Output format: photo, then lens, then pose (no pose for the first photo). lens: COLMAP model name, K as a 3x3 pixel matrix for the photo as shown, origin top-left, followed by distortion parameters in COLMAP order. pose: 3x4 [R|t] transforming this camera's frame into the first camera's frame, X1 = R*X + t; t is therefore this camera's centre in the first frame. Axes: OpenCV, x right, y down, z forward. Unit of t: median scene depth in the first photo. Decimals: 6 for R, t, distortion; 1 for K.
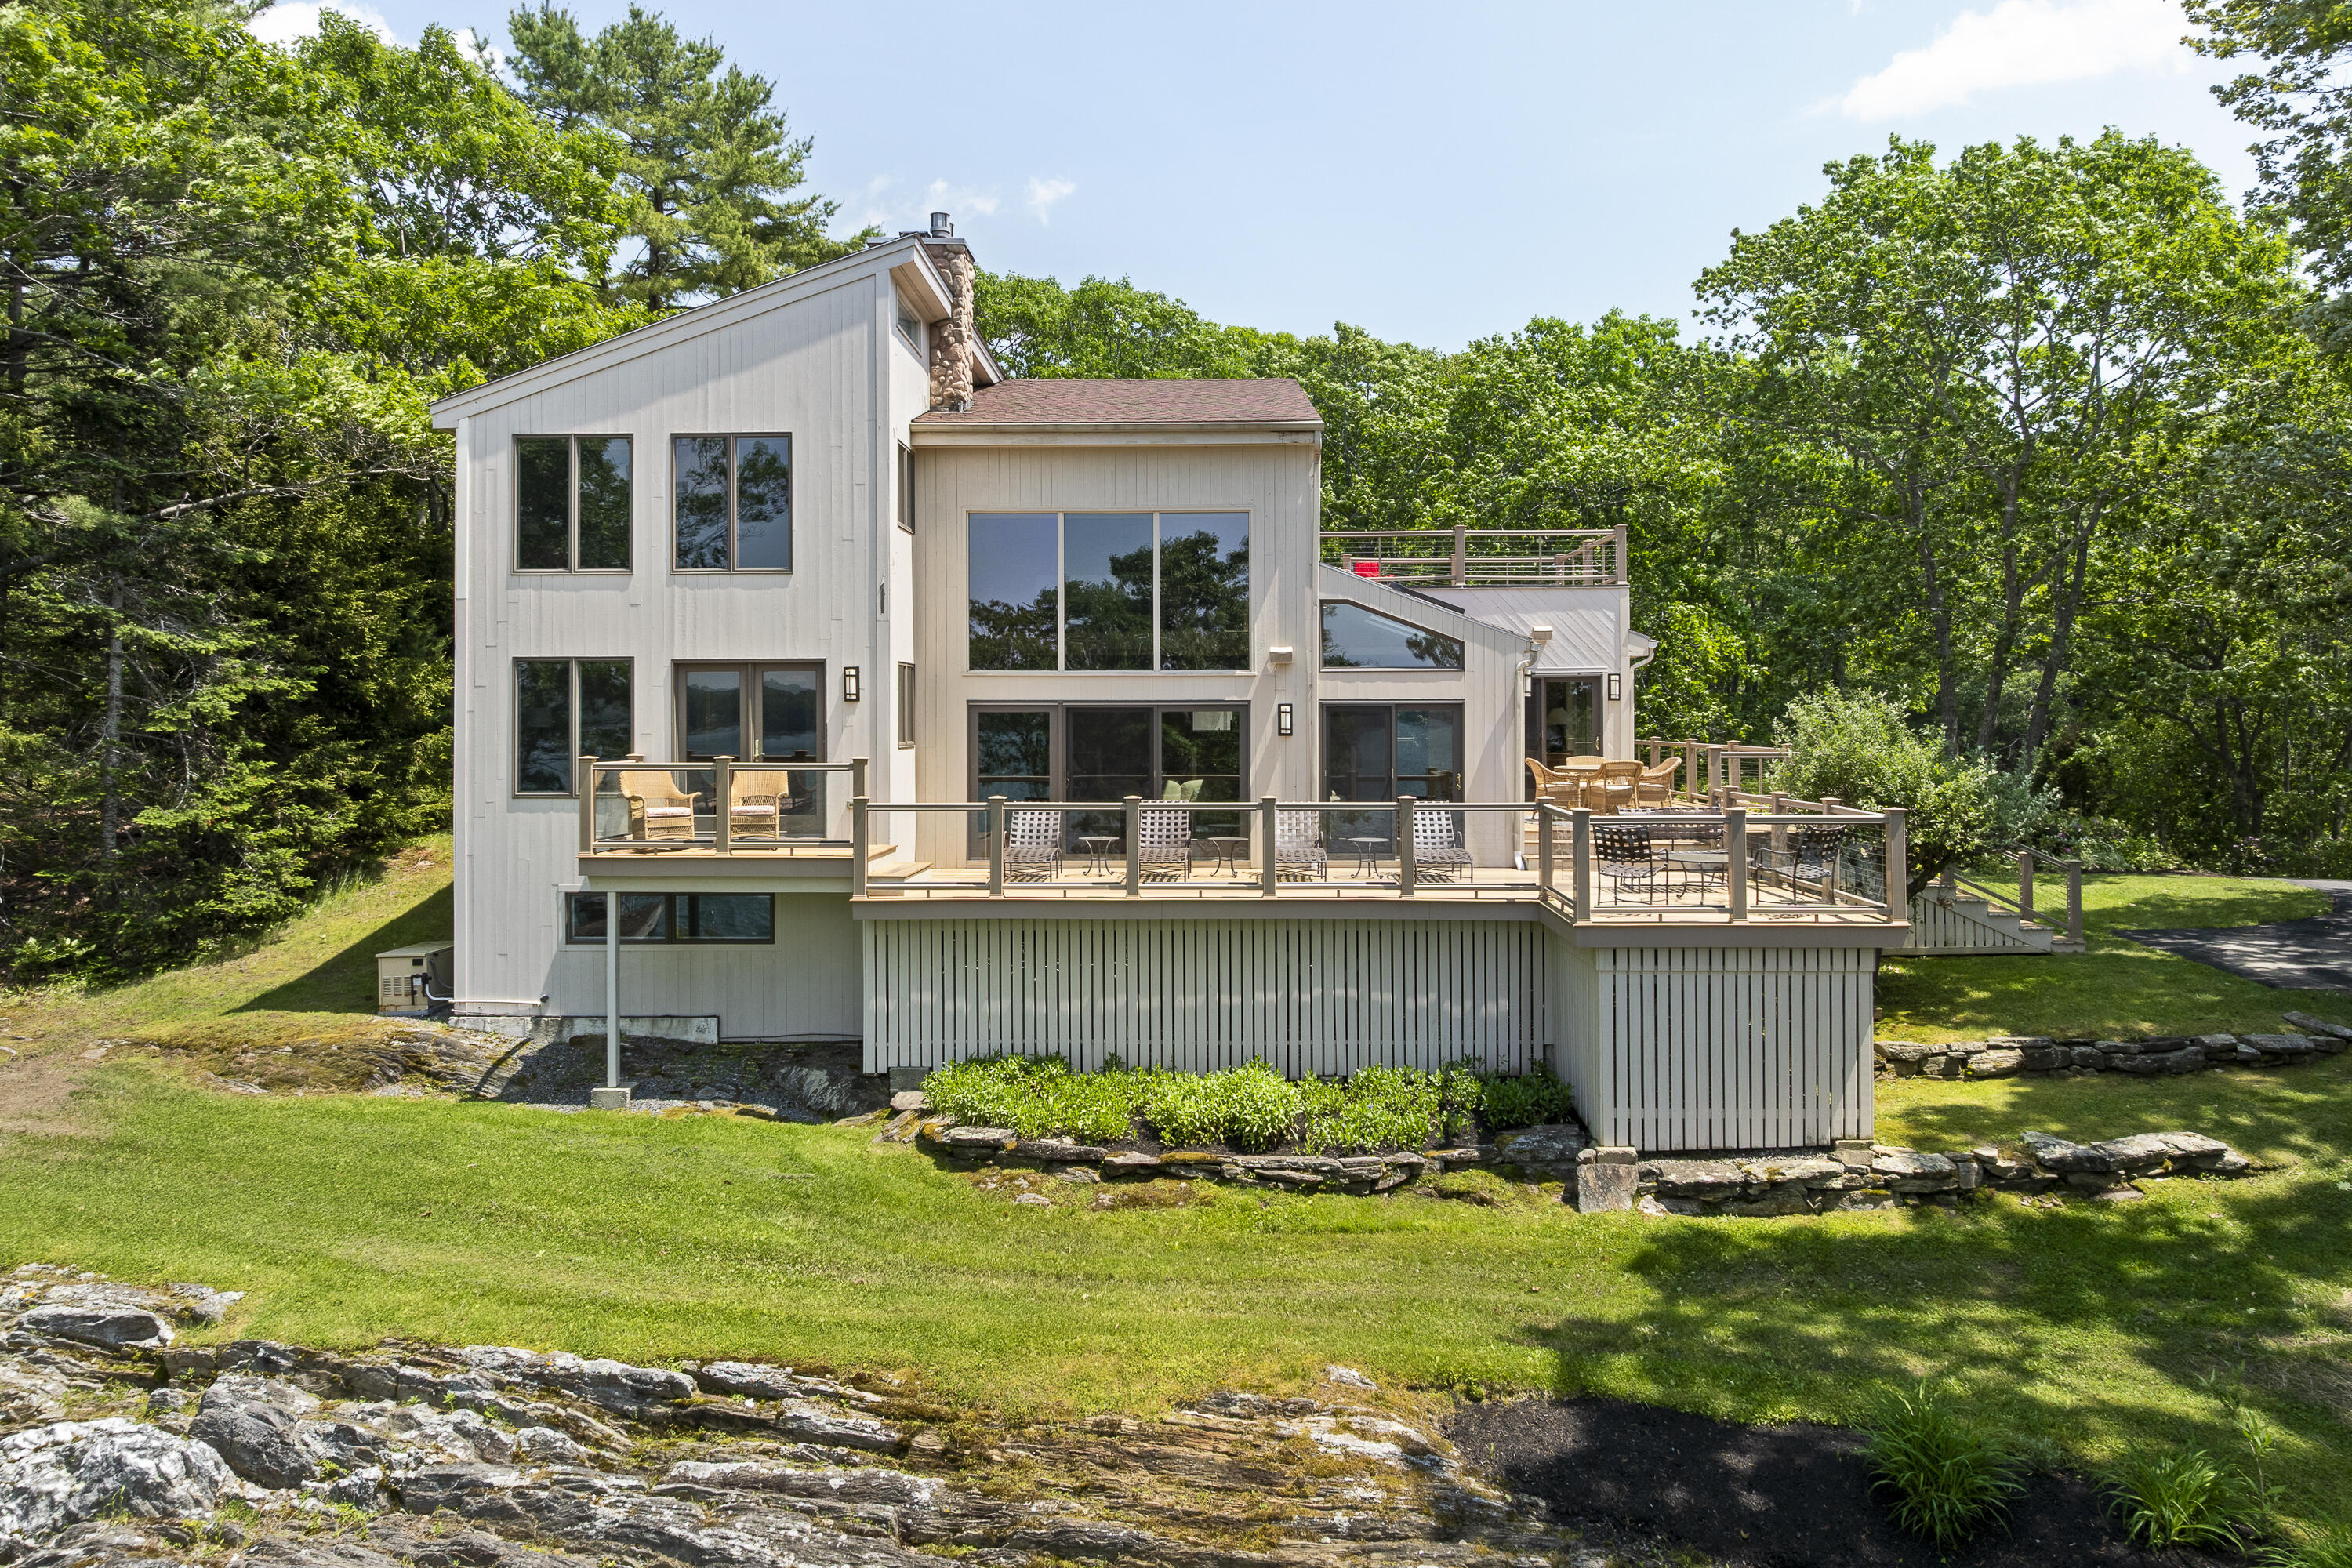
lens RADIAL K [[1598.3, 0, 1185.0], [0, 1598.3, 565.6], [0, 0, 1]] dist [-0.029203, 0.025439]
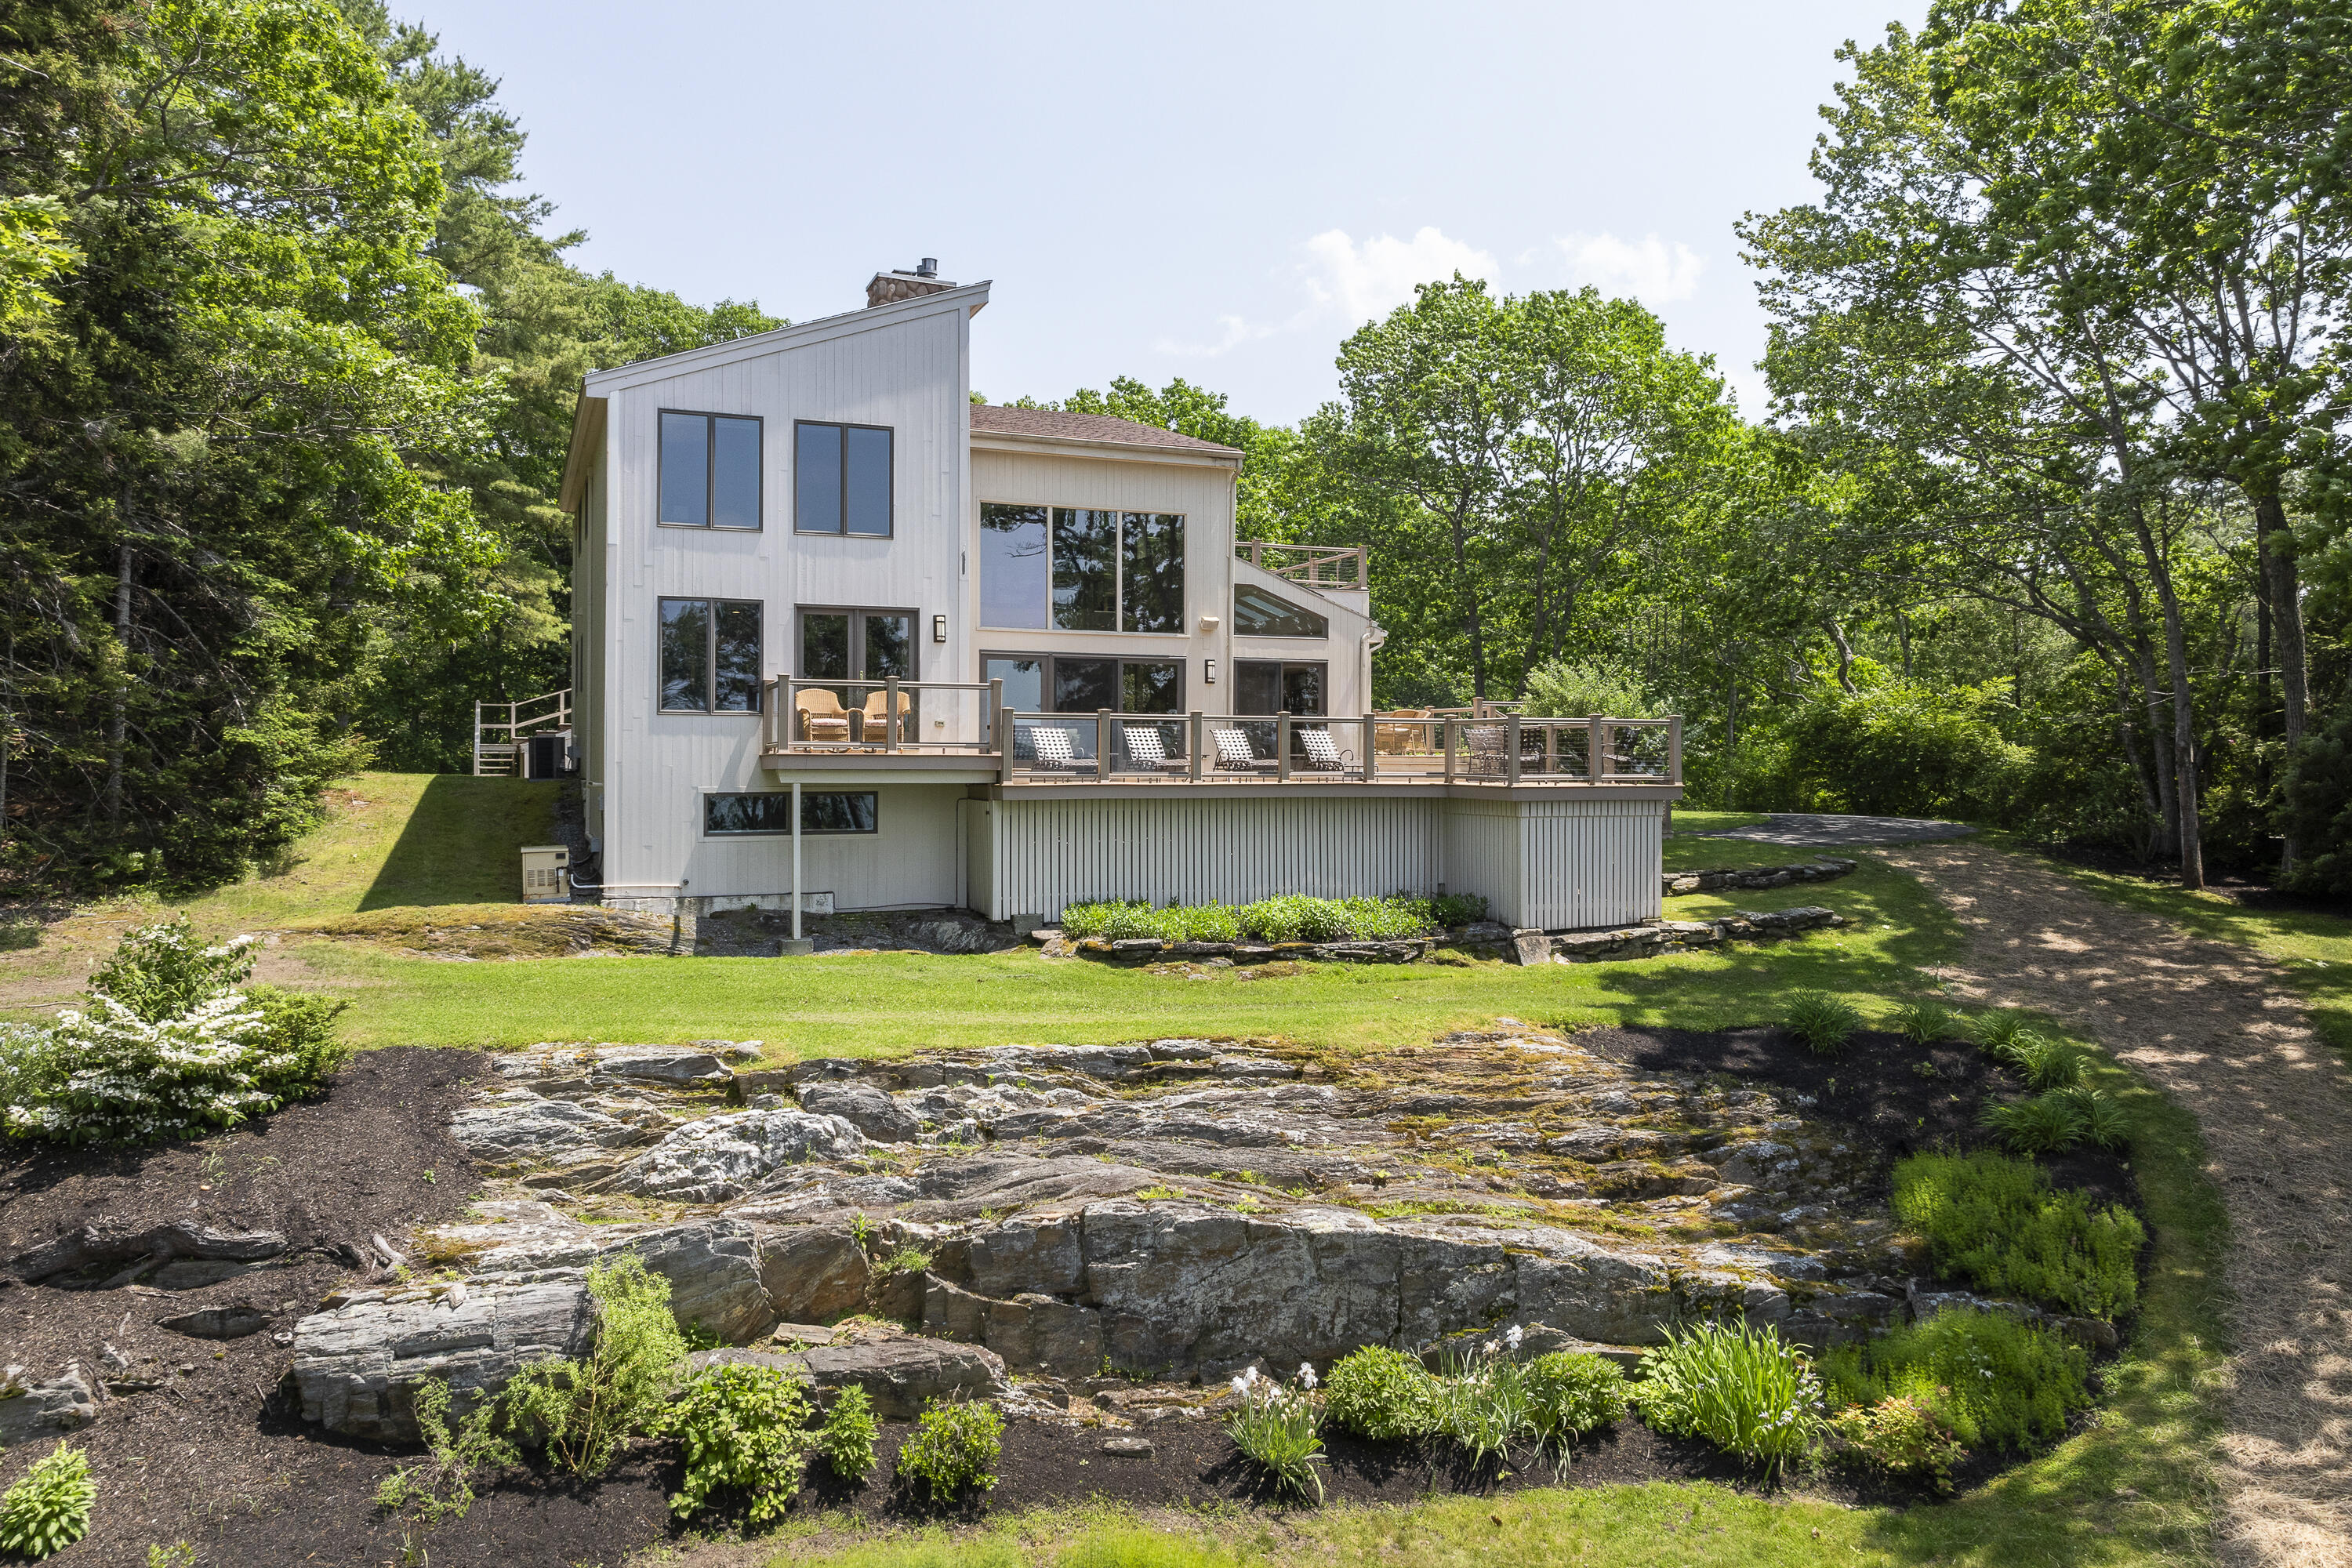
lens RADIAL K [[1598.3, 0, 1185.0], [0, 1598.3, 565.6], [0, 0, 1]] dist [-0.029203, 0.025439]
pose [[0.917107, 0.050996, 0.395366, -0.577835], [-0.040439, 0.998569, -0.034996, 0.065521], [-0.396585, 0.016107, 0.917857, -0.265465]]
